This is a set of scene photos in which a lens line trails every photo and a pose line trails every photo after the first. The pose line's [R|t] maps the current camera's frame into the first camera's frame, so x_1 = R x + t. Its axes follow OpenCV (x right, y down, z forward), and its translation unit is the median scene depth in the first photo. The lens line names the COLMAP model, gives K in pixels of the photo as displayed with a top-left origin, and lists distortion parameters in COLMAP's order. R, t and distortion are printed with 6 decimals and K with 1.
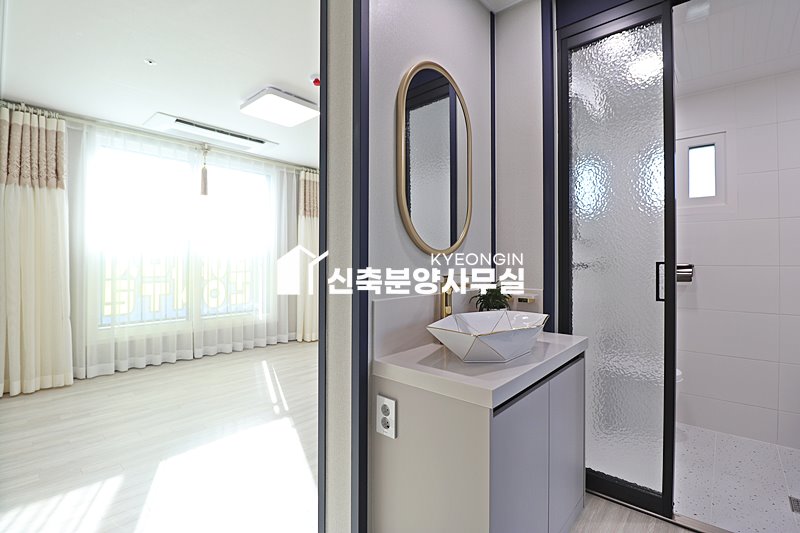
lens RADIAL K [[371.1, 0, 401.1], [0, 371.1, 263.7], [0, 0, 1]] dist [-0.016926, -0.004048]
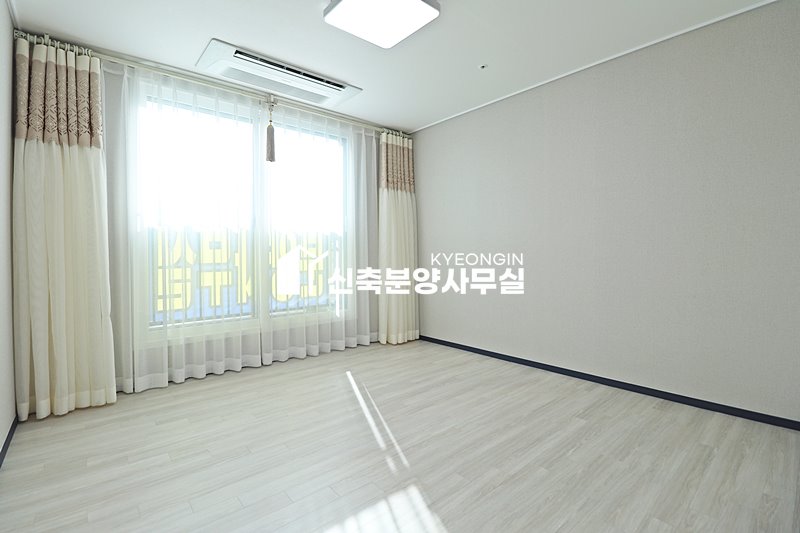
lens RADIAL K [[371.1, 0, 400.1], [0, 371.1, 265.2], [0, 0, 1]] dist [-0.016926, -0.004048]
pose [[0.990844, -0.004737, -0.134925, -0.172791], [0.008413, 0.999608, 0.026687, 0.022785], [0.134746, -0.027577, 0.990496, 0.277541]]
